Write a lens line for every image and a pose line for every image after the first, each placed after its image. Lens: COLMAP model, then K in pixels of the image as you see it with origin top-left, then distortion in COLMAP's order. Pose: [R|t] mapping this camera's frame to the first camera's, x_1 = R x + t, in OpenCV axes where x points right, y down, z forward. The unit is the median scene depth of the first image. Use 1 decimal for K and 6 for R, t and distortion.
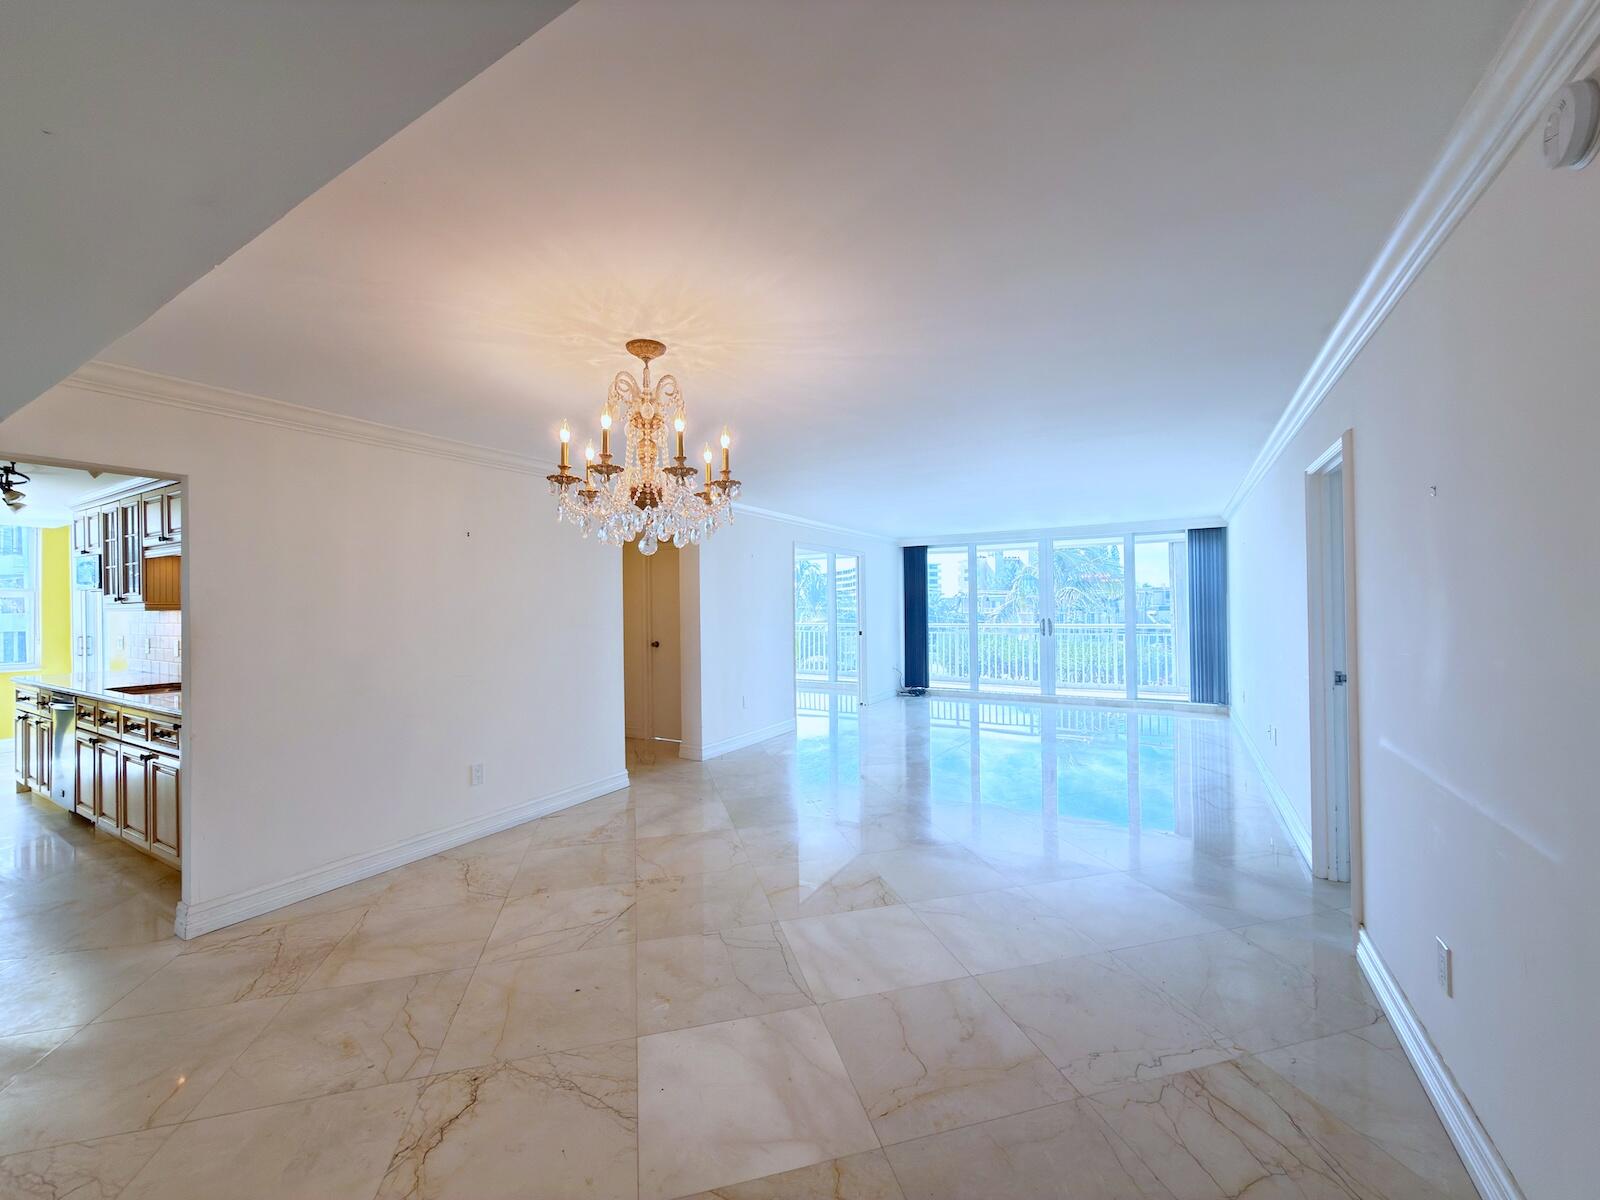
lens RADIAL K [[650.8, 0, 795.9], [0, 650.8, 596.8], [0, 0, 1]] dist [-0.001926, 0.001928]
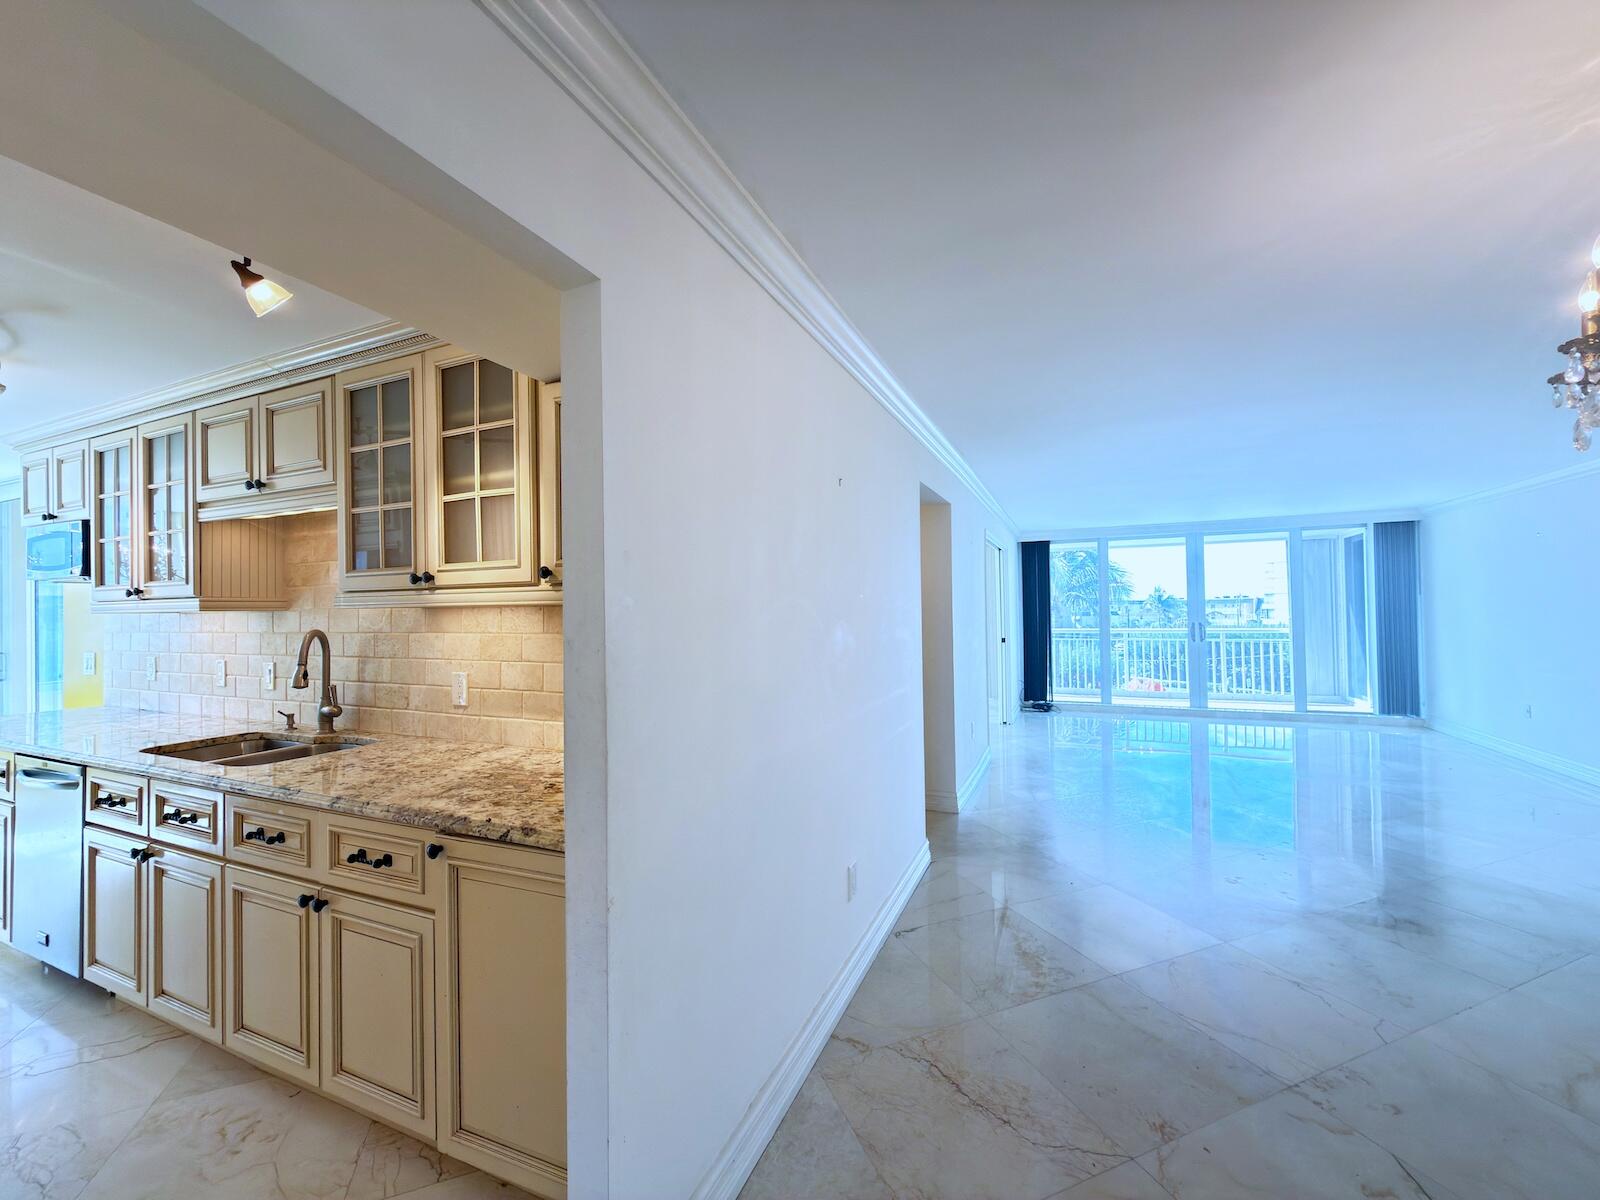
lens RADIAL K [[650.8, 0, 803.5], [0, 650.8, 592.5], [0, 0, 1]] dist [-0.001926, 0.001928]
pose [[0.992525, 0.000981, 0.122041, -0.441422], [0.001152, 0.999848, -0.017409, 0.012103], [-0.122040, 0.017419, 0.992372, 0.295287]]
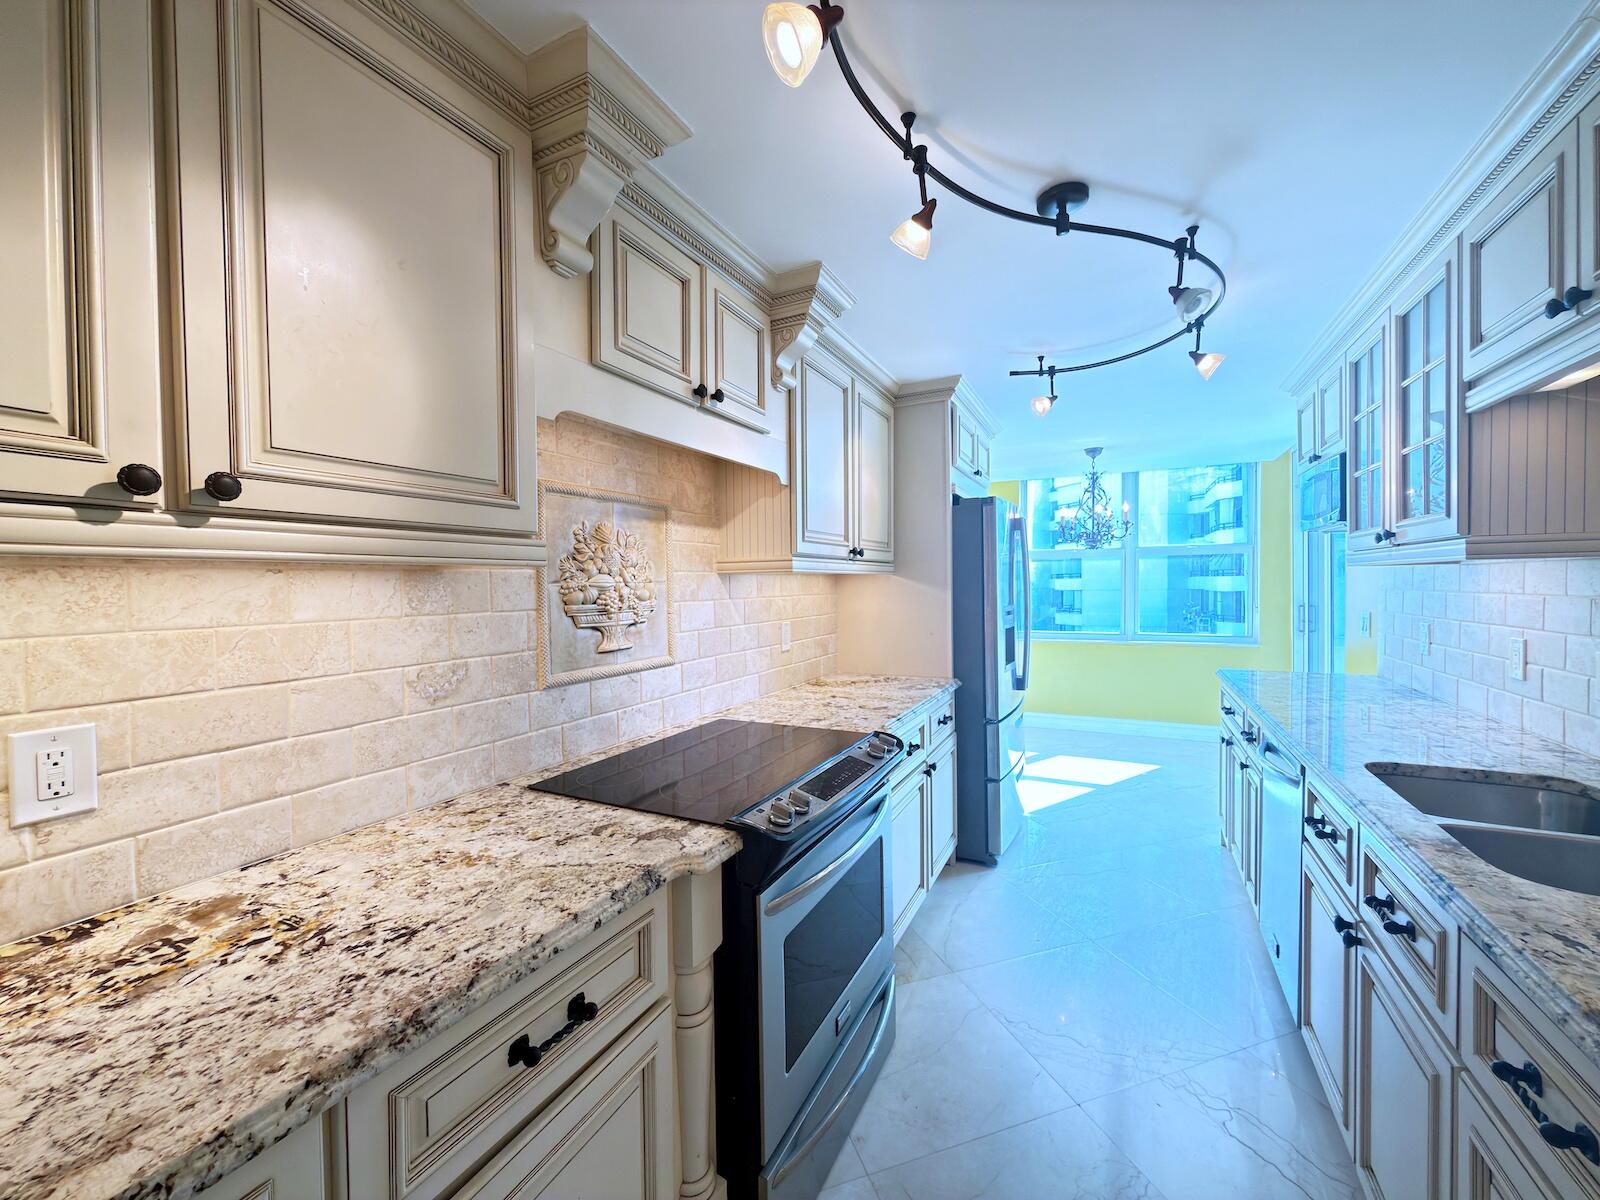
lens RADIAL K [[650.8, 0, 809.3], [0, 650.8, 596.1], [0, 0, 1]] dist [-0.001926, 0.001928]
pose [[0.099256, 0.034702, -0.994457, -0.558919], [0.010897, 0.999294, 0.035959, 0.020011], [0.995002, -0.014406, 0.098807, 0.498346]]
